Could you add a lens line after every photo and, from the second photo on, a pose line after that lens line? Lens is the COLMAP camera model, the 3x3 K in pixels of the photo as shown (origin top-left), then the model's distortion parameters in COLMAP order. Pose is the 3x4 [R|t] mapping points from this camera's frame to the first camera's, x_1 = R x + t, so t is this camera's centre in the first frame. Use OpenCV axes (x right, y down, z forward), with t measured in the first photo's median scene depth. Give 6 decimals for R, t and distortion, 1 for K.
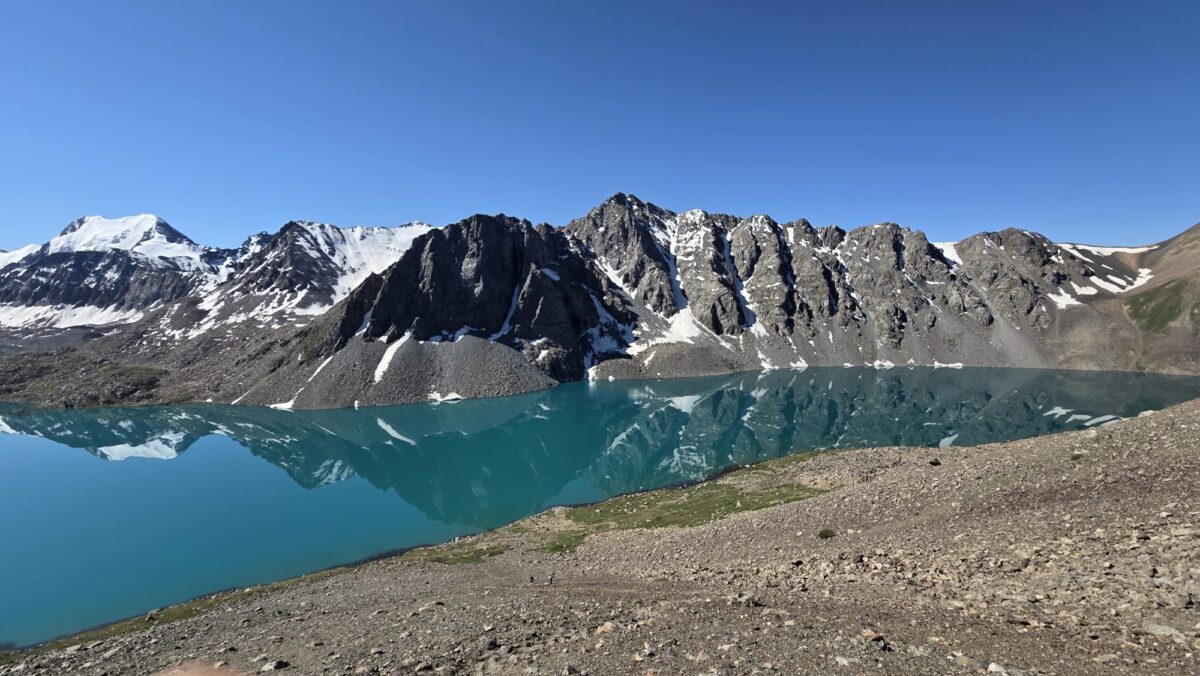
lens RADIAL K [[490.3, 0, 596.9], [0, 490.3, 339.8], [0, 0, 1]] dist [0.001127, -0.001327]
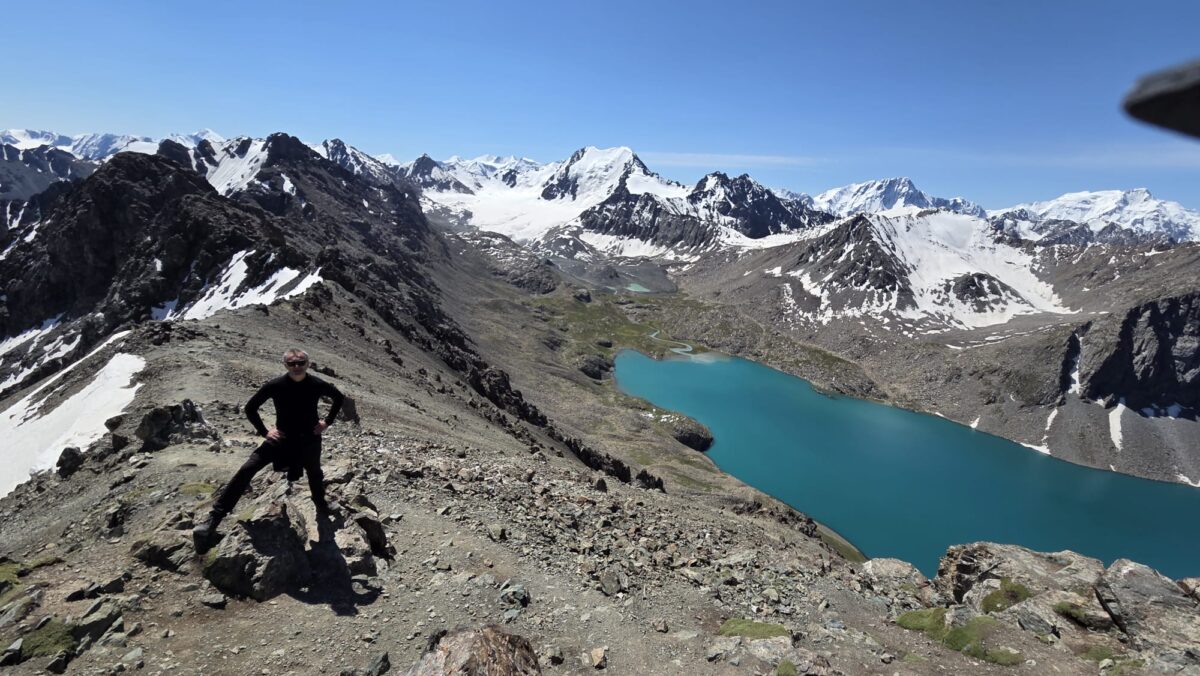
lens RADIAL K [[490.3, 0, 599.4], [0, 490.3, 337.5], [0, 0, 1]] dist [0.001127, -0.001327]
pose [[0.831340, 0.240502, -0.501032, -0.441047], [-0.140669, 0.963220, 0.228953, -0.127610], [0.537668, -0.119858, 0.834594, -0.316973]]
